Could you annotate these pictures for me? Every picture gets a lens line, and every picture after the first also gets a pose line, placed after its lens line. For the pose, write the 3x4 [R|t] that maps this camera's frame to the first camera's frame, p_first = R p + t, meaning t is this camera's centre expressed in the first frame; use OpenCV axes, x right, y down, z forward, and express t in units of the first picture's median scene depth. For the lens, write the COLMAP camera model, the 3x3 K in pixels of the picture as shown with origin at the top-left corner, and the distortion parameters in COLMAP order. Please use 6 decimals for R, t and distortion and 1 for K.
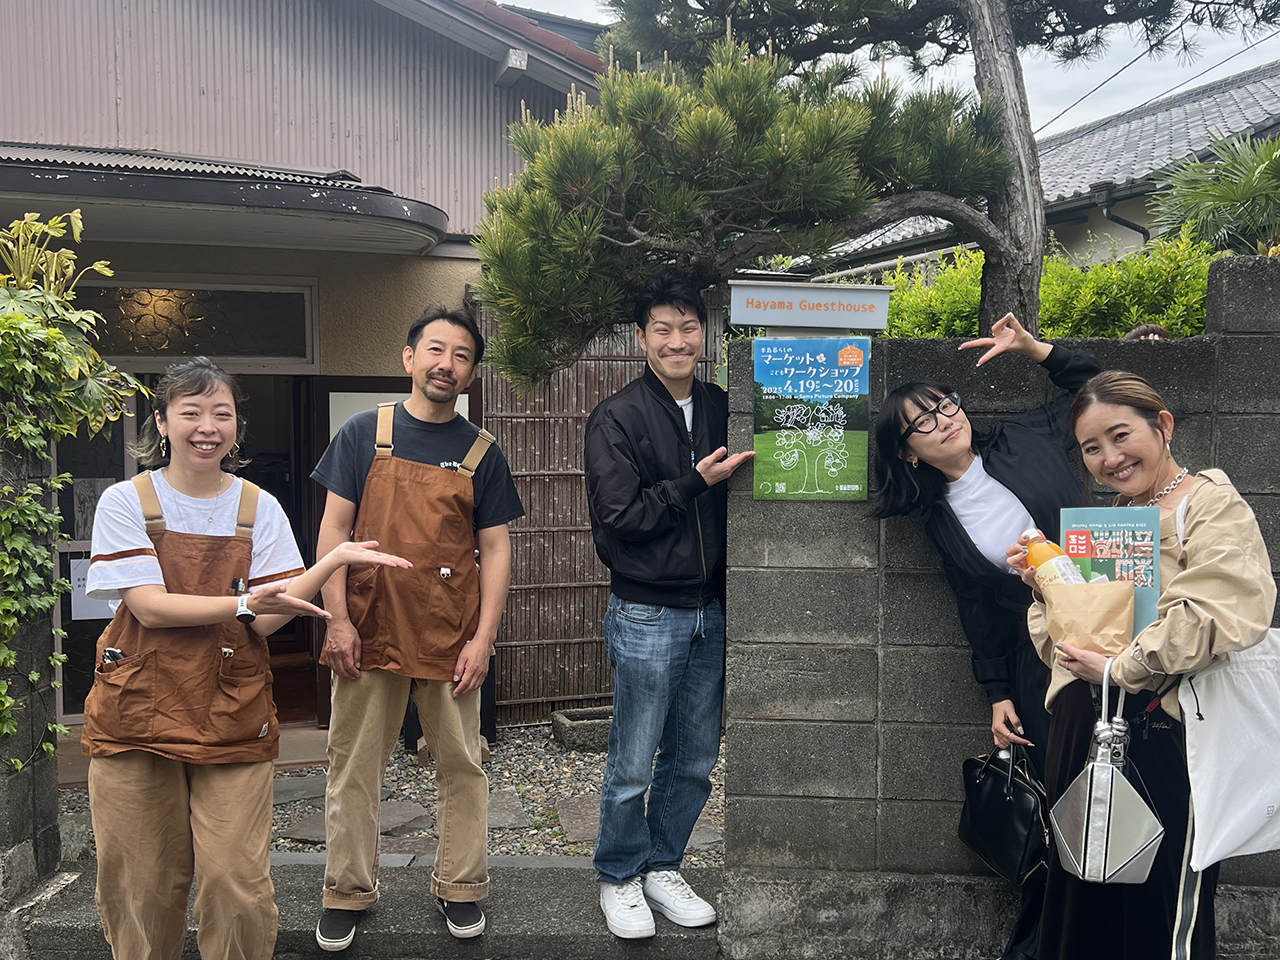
lens RADIAL K [[1274.8, 0, 644.3], [0, 1274.8, 485.9], [0, 0, 1]] dist [0.174957, -0.385462]
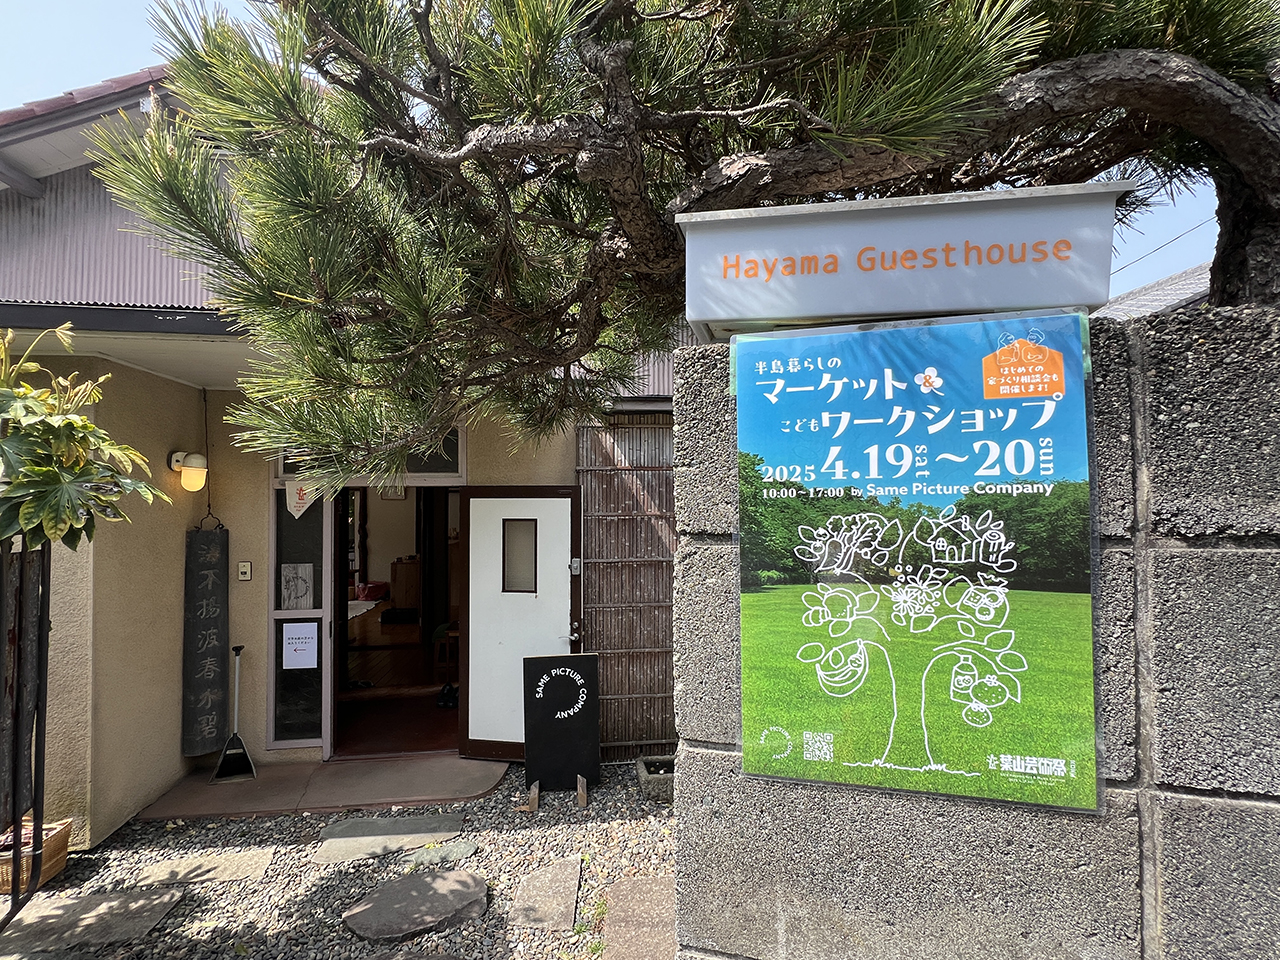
lens RADIAL K [[622.5, 0, 639.6], [0, 622.5, 485.6], [0, 0, 1]] dist [0.000008, -0.000082]
pose [[0.982232, -0.013203, -0.187203, 0.090239], [-0.004224, 0.995714, -0.092385, -0.054184], [0.187621, 0.091534, 0.977967, 0.806176]]
